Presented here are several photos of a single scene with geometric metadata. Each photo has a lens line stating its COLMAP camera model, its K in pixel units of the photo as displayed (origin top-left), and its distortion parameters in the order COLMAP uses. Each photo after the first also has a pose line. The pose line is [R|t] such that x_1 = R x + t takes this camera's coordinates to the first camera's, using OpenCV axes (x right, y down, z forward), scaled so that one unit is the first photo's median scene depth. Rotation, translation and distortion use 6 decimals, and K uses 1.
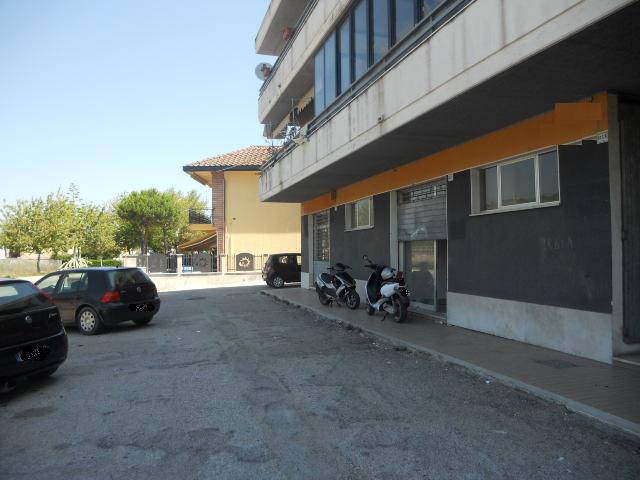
lens RADIAL K [[499.5, 0, 318.4], [0, 499.5, 243.4], [0, 0, 1]] dist [-0.017721, 0.001540]
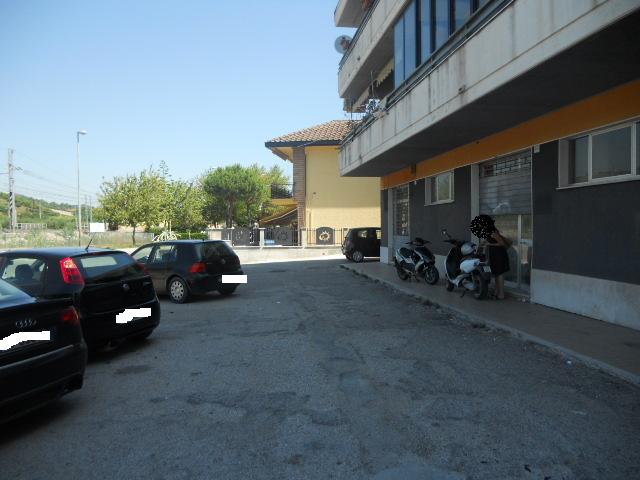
lens RADIAL K [[505.9, 0, 320.0], [0, 505.9, 240.0], [0, 0, 1]] dist [0.005876, 0.003777]
pose [[0.987339, 0.008612, -0.158392, 0.011103], [-0.001612, 0.999019, 0.044265, -0.000784], [0.158618, -0.043449, 0.986384, -0.024022]]
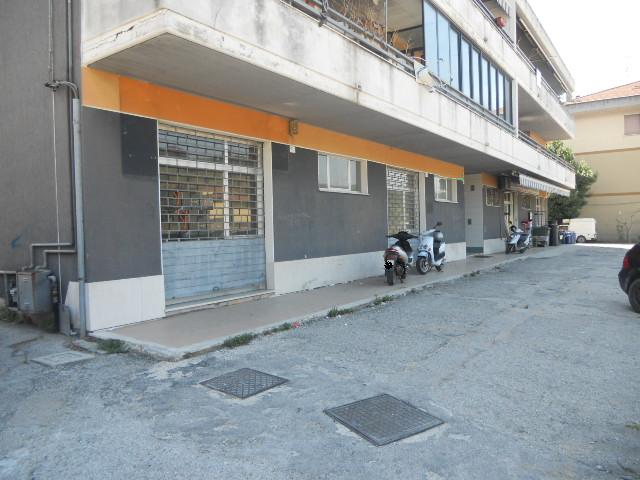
lens RADIAL K [[499.5, 0, 318.4], [0, 499.5, 243.4], [0, 0, 1]] dist [-0.017721, 0.001540]
pose [[-0.626697, 0.009038, 0.779210, -0.561786], [0.025379, 0.999639, 0.008817, 0.054135], [-0.778849, 0.025301, -0.626701, 1.577394]]
